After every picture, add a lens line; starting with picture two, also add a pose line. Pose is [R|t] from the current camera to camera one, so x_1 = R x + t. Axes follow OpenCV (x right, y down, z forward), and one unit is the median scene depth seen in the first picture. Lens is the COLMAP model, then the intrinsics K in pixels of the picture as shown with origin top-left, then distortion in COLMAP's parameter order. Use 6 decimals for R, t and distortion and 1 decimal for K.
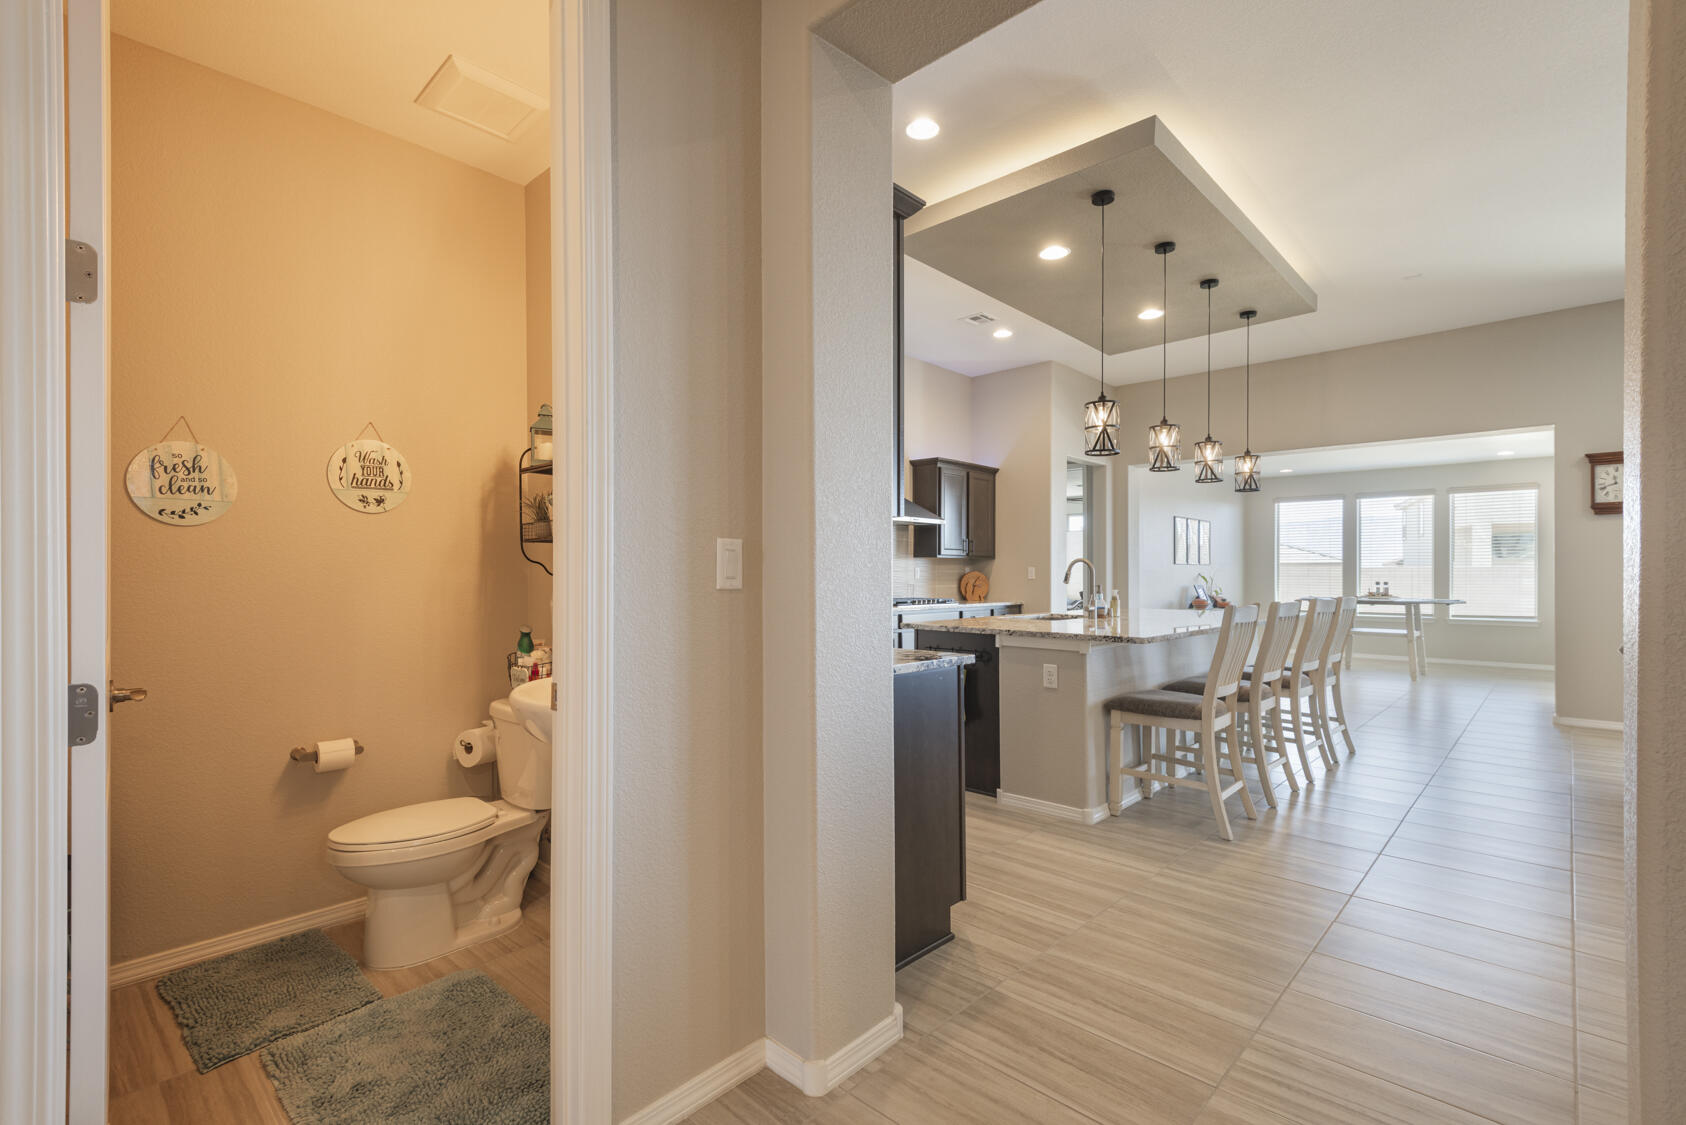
lens RADIAL K [[763.2, 0, 843.0], [0, 763.2, 562.5], [0, 0, 1]] dist [0.000245, -0.000019]
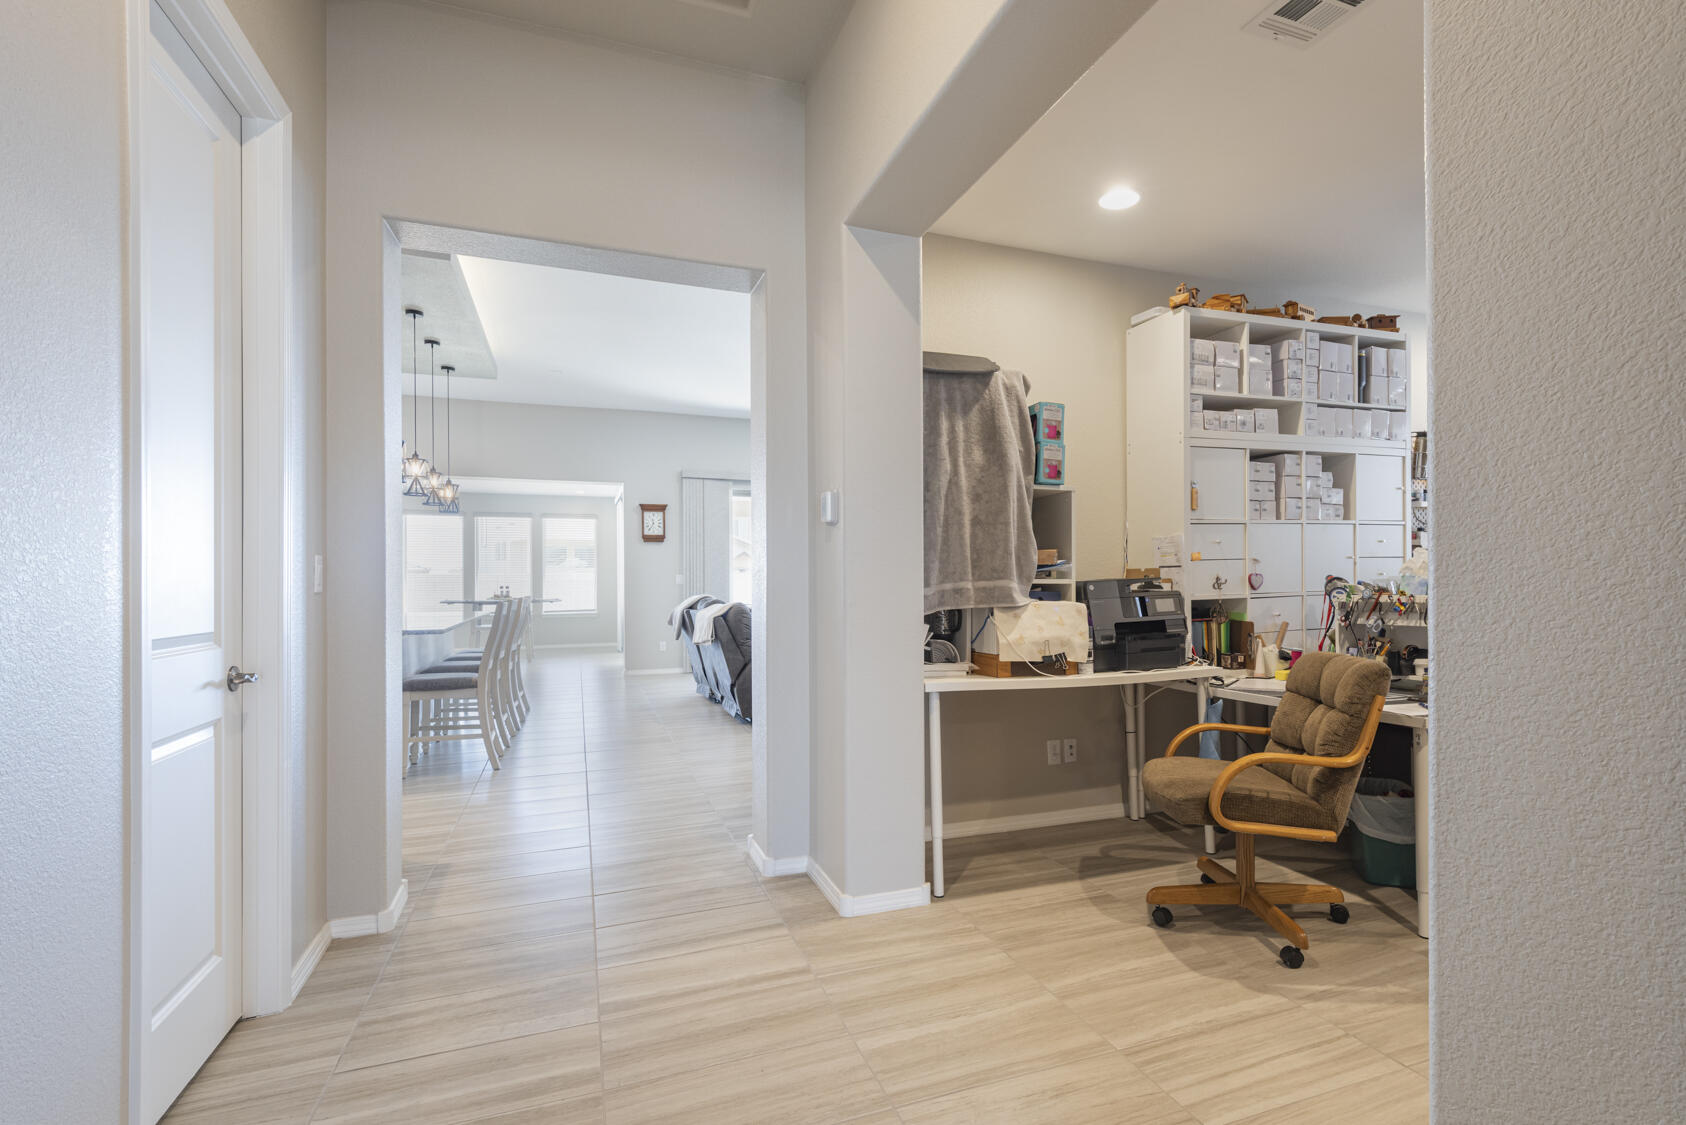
lens RADIAL K [[763.2, 0, 843.0], [0, 763.2, 562.5], [0, 0, 1]] dist [0.000245, -0.000019]
pose [[0.469491, 0.009120, 0.882890, -0.272408], [-0.001606, 0.999954, -0.009475, -0.005358], [-0.882936, 0.003031, 0.469484, -0.144271]]
